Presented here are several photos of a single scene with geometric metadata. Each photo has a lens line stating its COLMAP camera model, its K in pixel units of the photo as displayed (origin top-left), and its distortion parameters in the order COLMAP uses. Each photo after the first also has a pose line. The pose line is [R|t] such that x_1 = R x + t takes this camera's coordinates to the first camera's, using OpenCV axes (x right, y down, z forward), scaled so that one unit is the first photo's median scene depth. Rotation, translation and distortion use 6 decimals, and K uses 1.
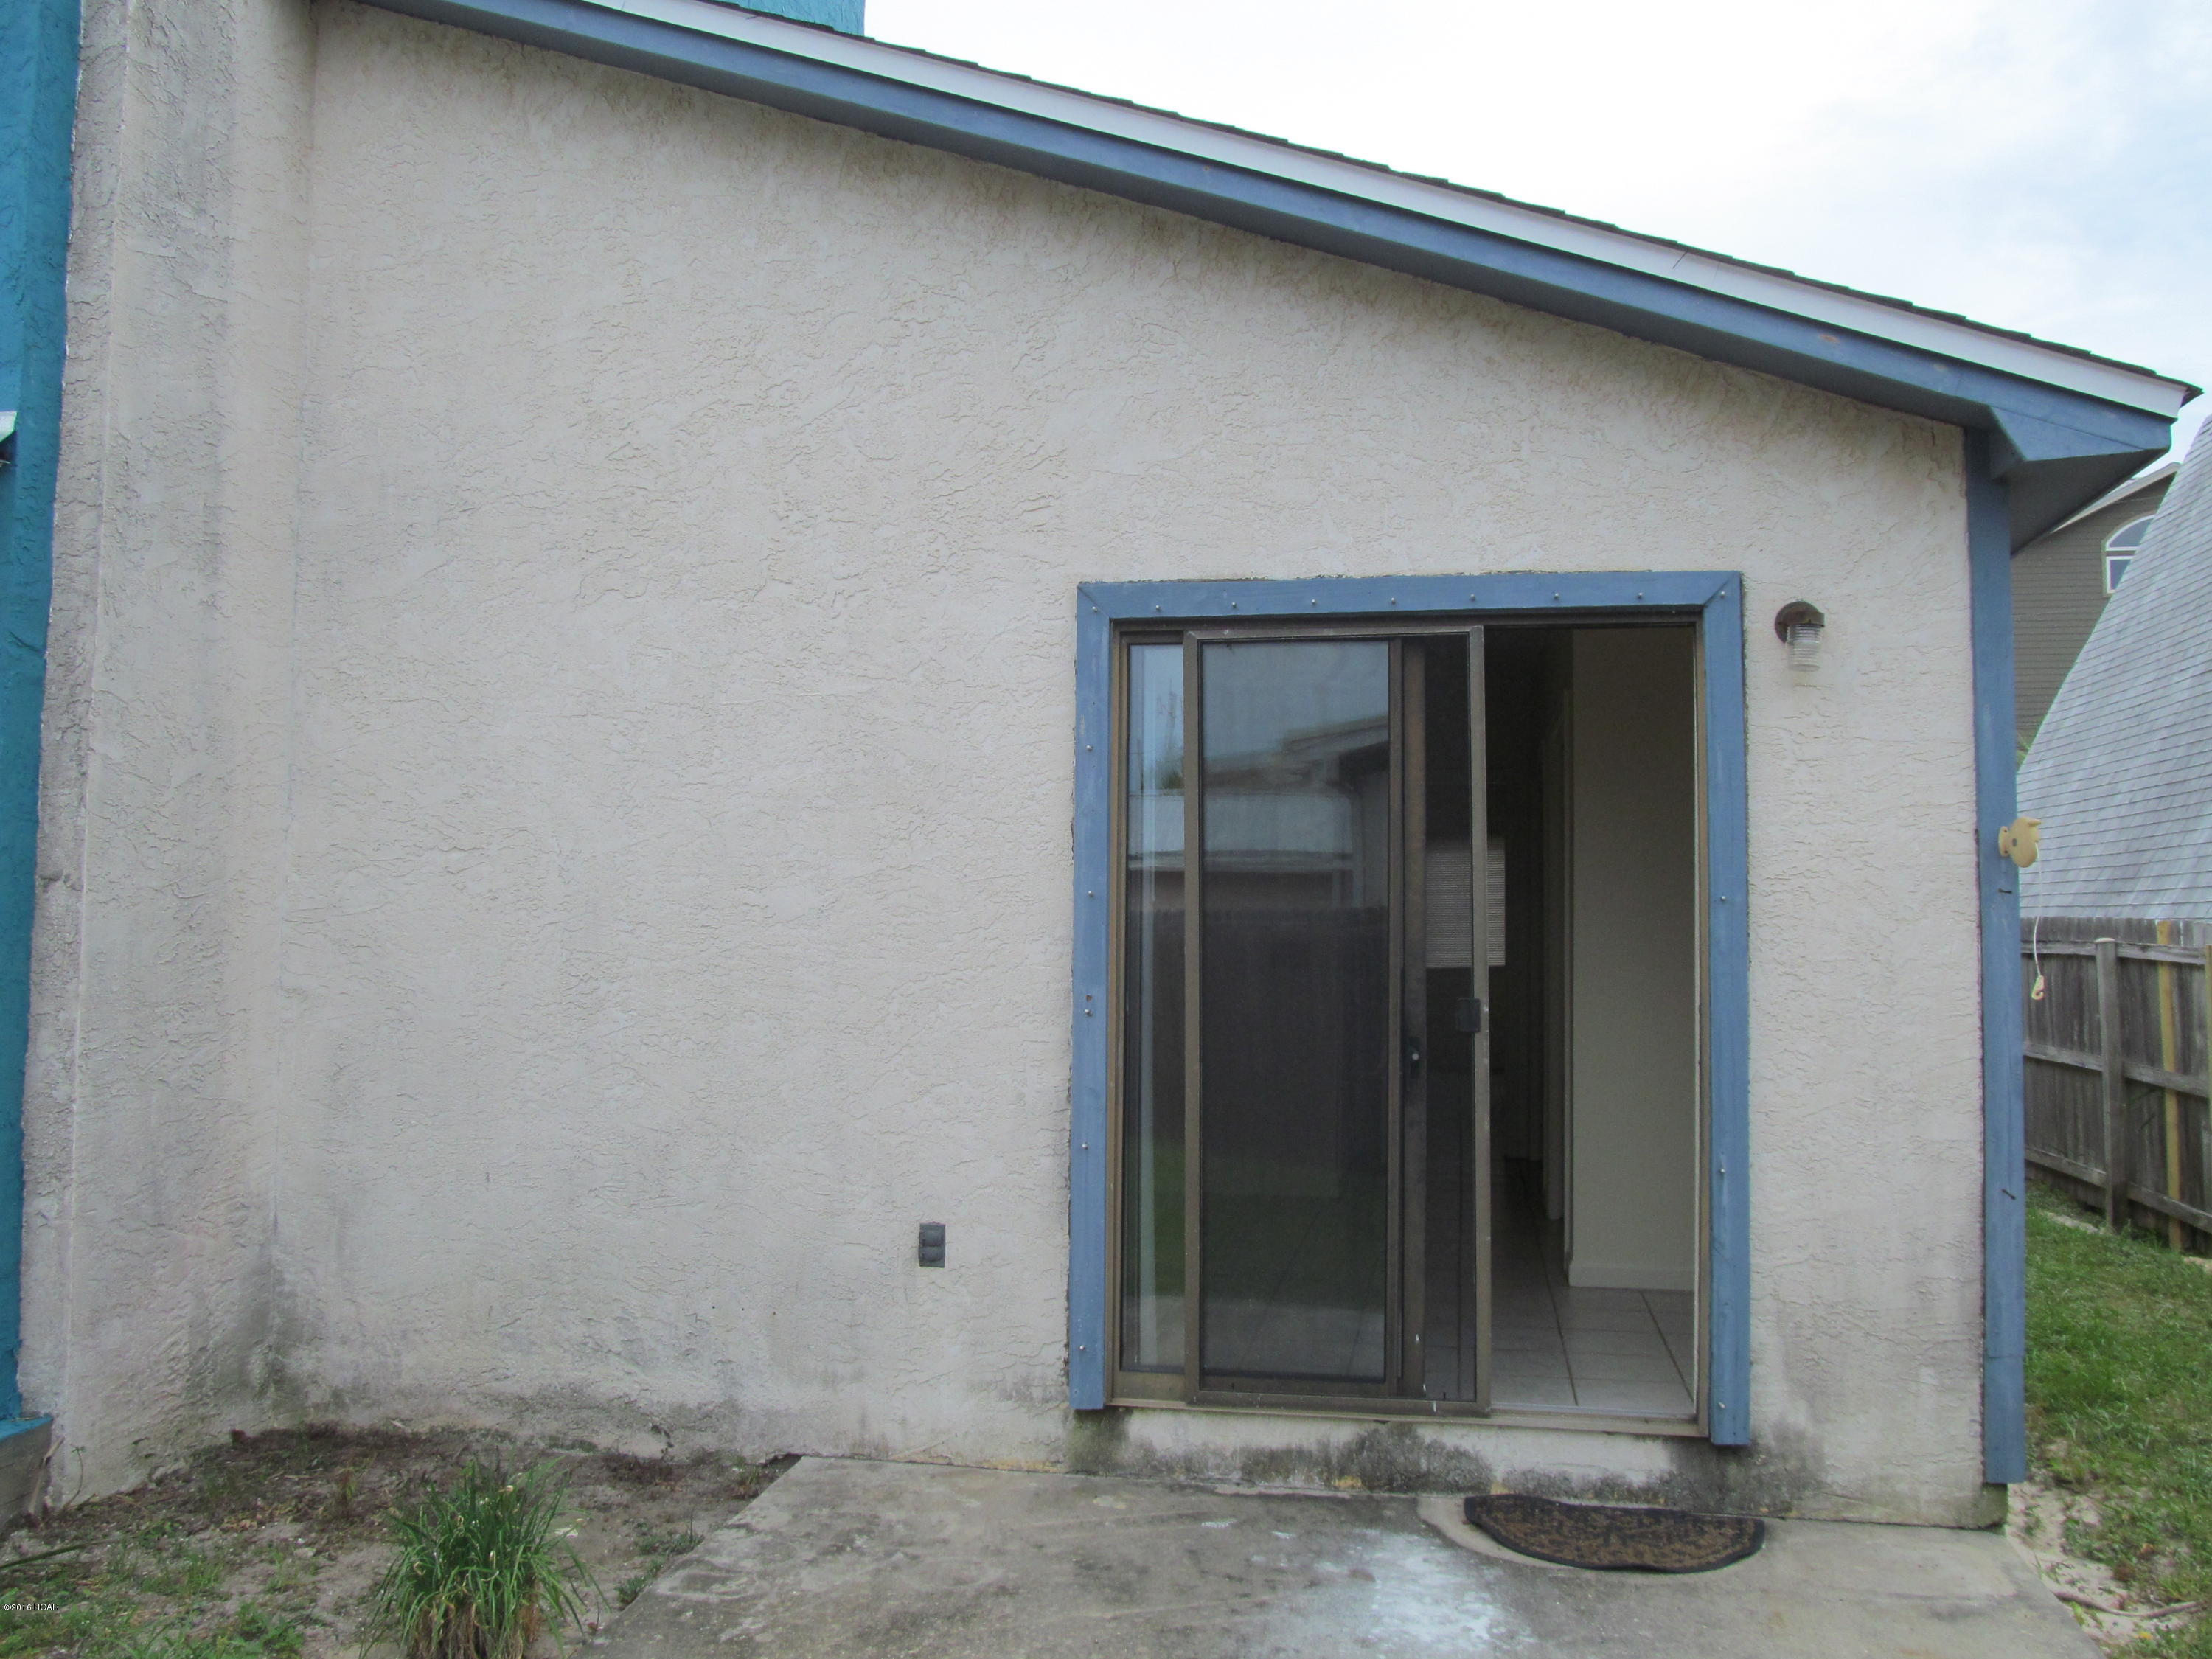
lens RADIAL K [[1815.5, 0, 1115.0], [0, 1815.5, 837.6], [0, 0, 1]] dist [-0.069350, 0.024424]
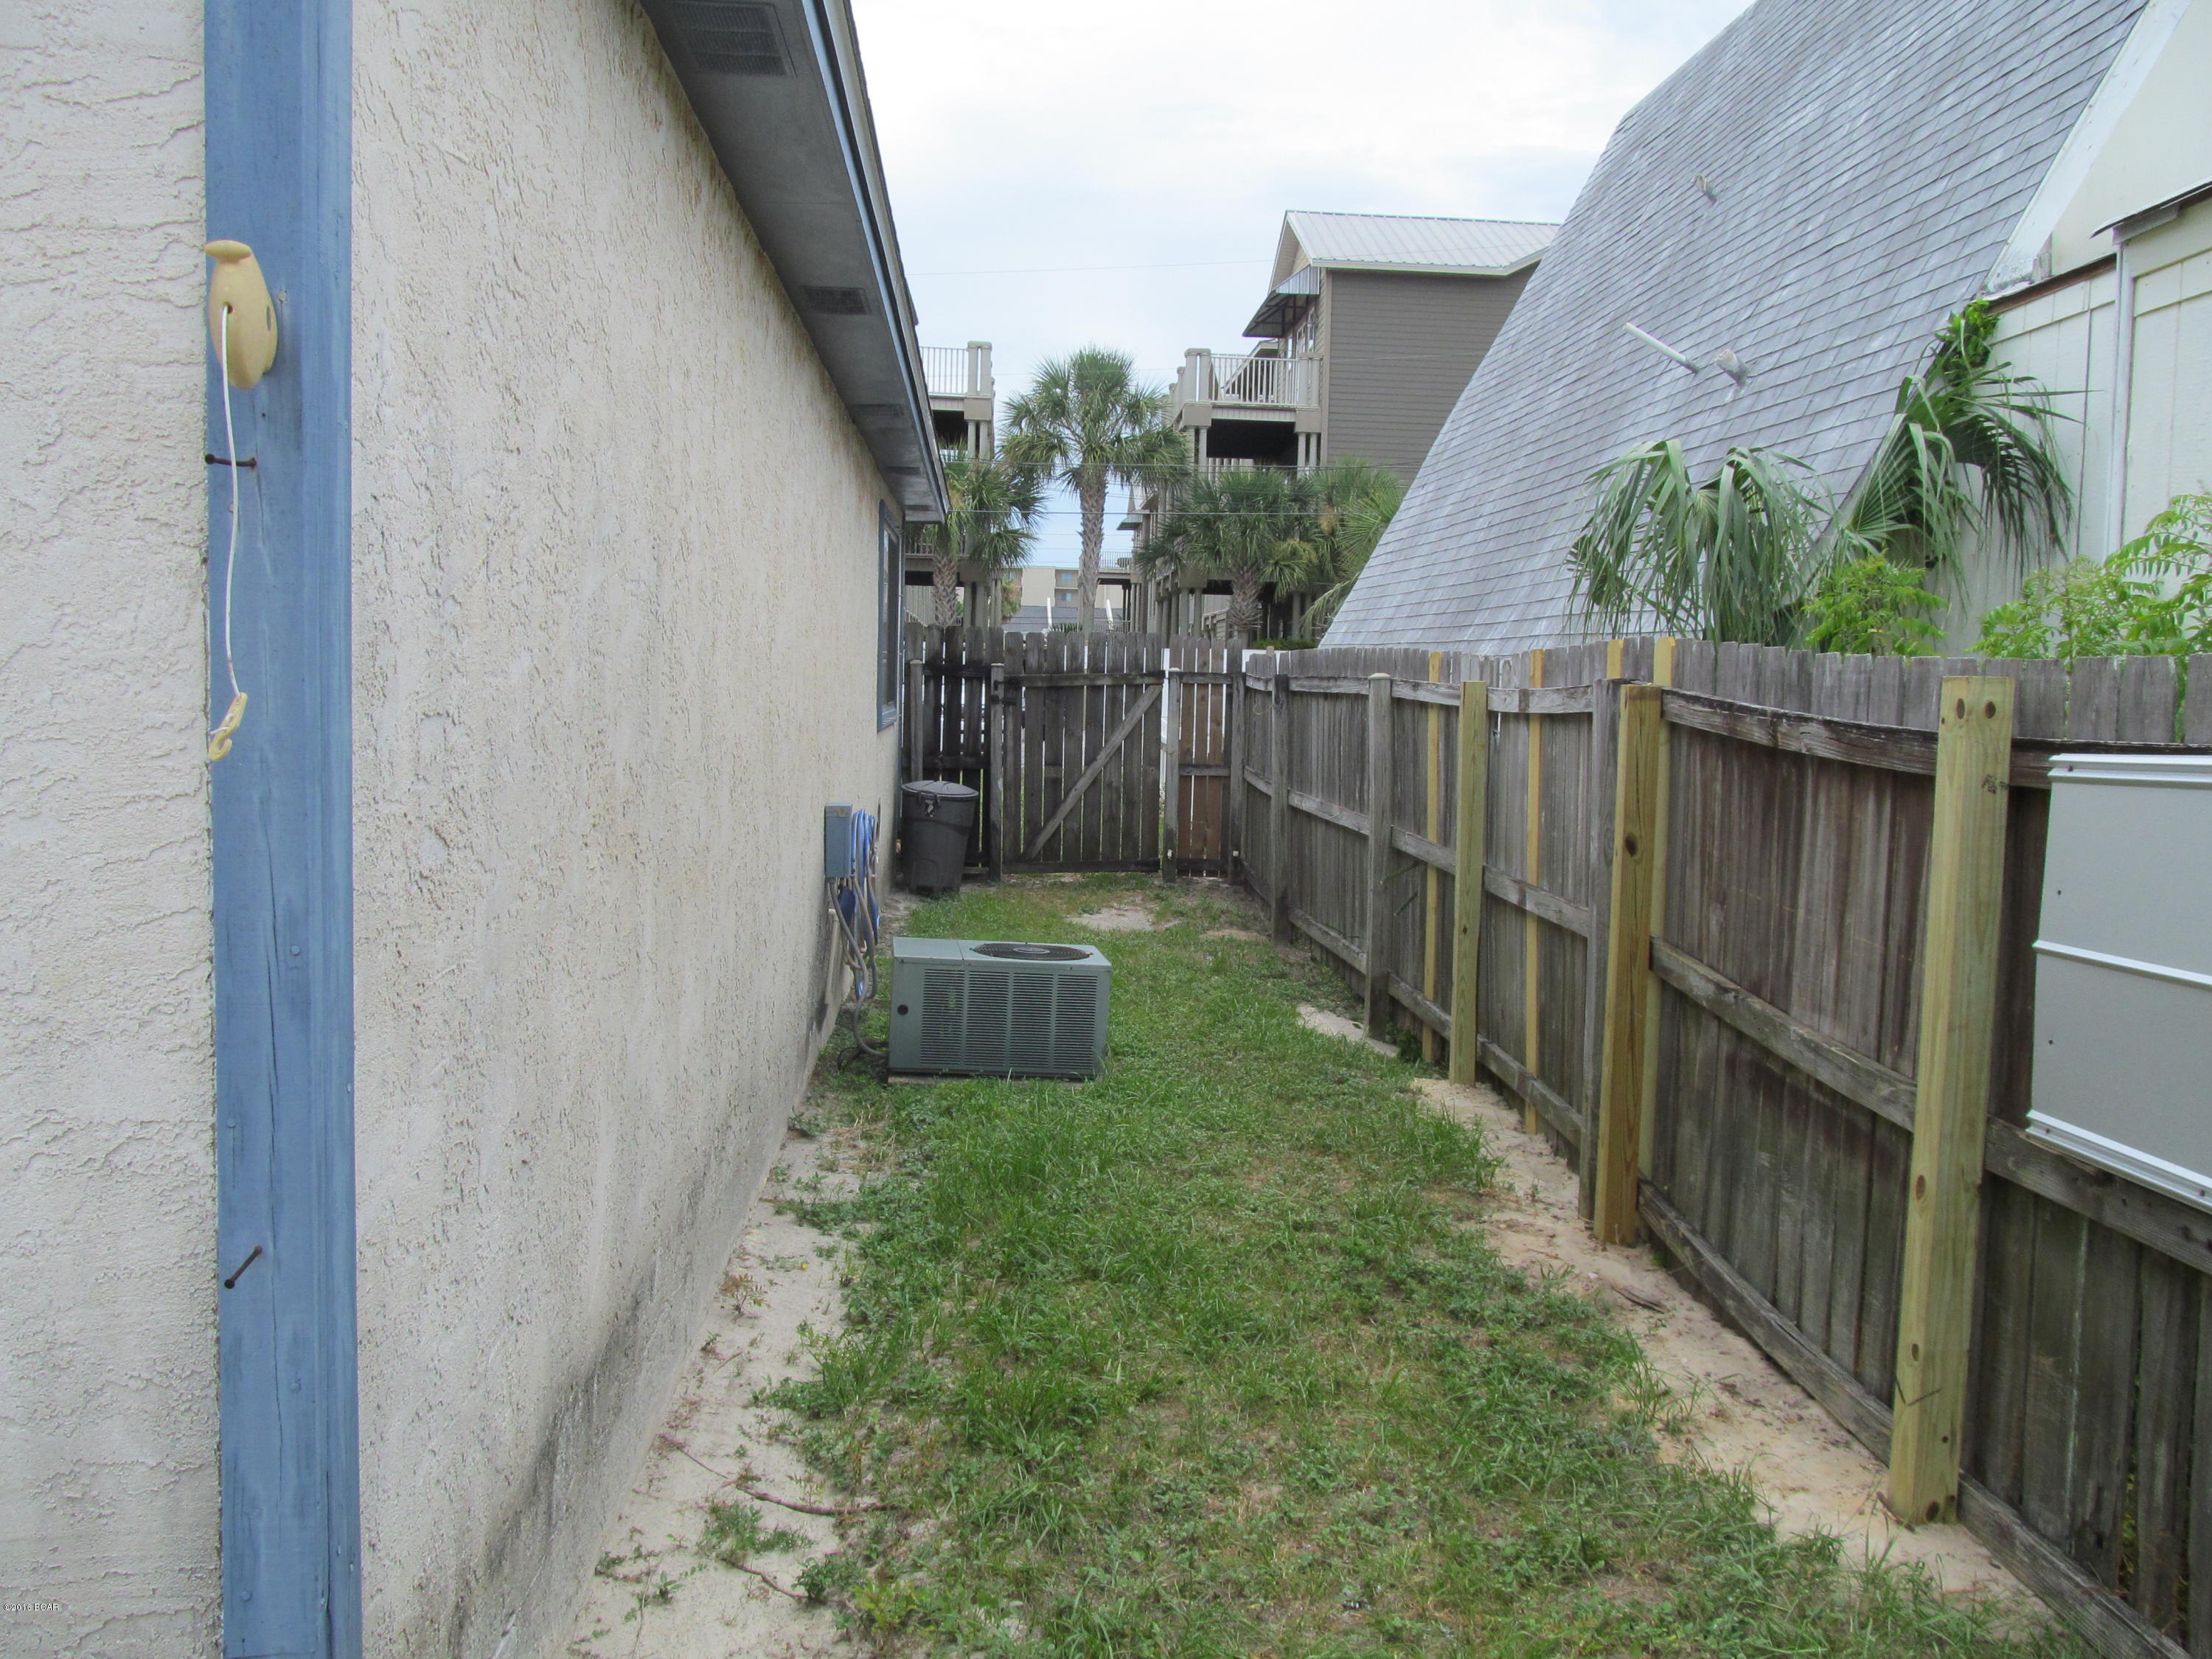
lens RADIAL K [[1815.5, 0, 1097.6], [0, 1815.5, 820.8], [0, 0, 1]] dist [-0.069350, 0.024424]
pose [[0.969576, 0.000738, 0.244790, 0.236489], [-0.033848, 0.990794, 0.131080, 0.019975], [-0.242440, -0.135377, 0.960675, 0.243609]]
